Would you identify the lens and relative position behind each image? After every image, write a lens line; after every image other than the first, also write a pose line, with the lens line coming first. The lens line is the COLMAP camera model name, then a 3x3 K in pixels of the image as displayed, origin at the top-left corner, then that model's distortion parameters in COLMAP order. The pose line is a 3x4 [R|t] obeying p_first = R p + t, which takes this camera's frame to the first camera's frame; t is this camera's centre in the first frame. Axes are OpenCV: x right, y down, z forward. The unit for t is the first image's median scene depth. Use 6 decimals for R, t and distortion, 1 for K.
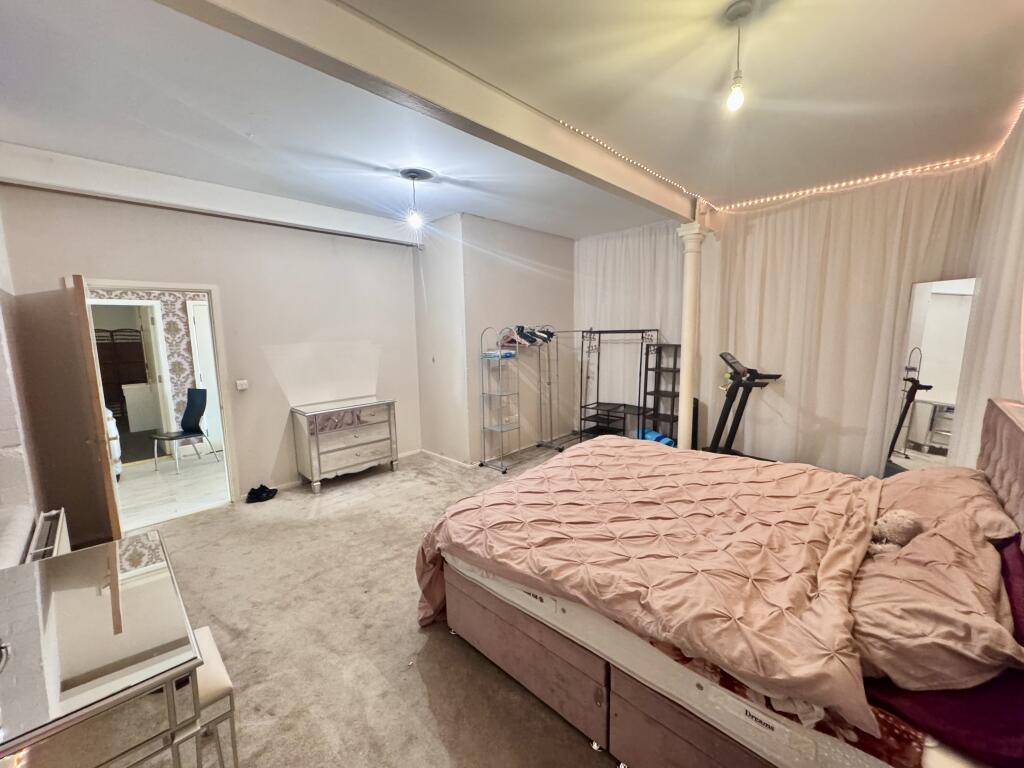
lens RADIAL K [[403.9, 0, 516.1], [0, 403.9, 383.8], [0, 0, 1]] dist [-0.000335, -0.000178]
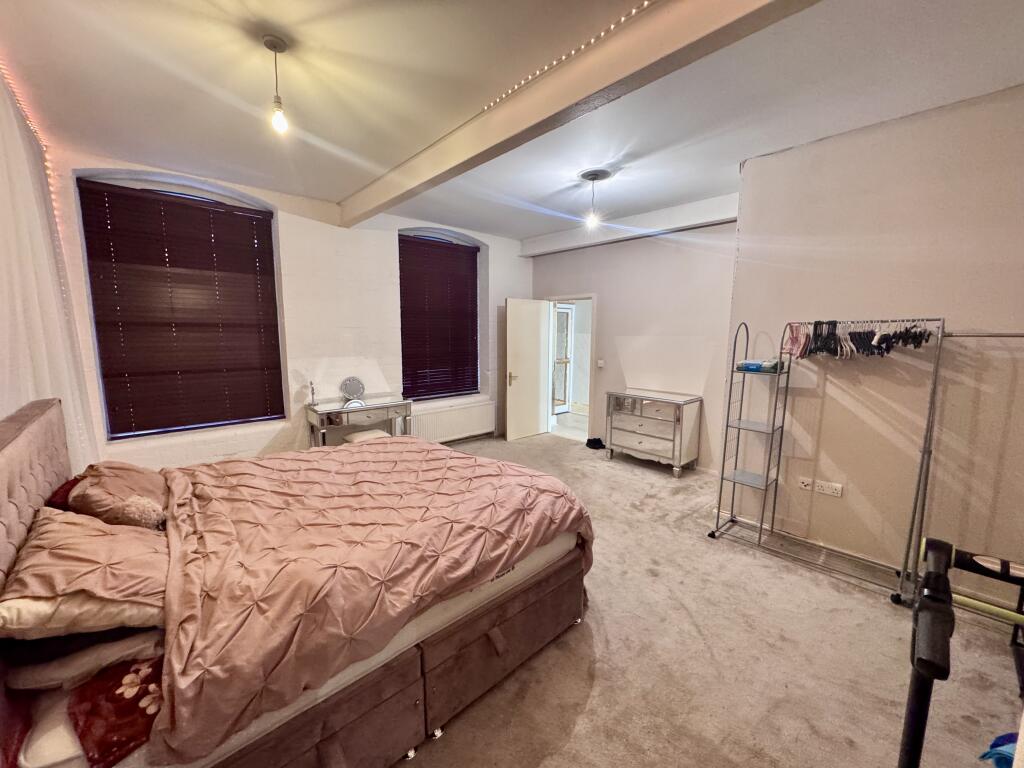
lens RADIAL K [[407.8, 0, 512.0], [0, 407.8, 384.0], [0, 0, 1]] dist [0.000802, -0.000367]
pose [[-0.067037, 0.150991, -0.986259, 0.673083], [-0.130906, 0.978607, 0.158718, -0.102127], [0.989126, 0.139747, -0.045838, 0.699691]]
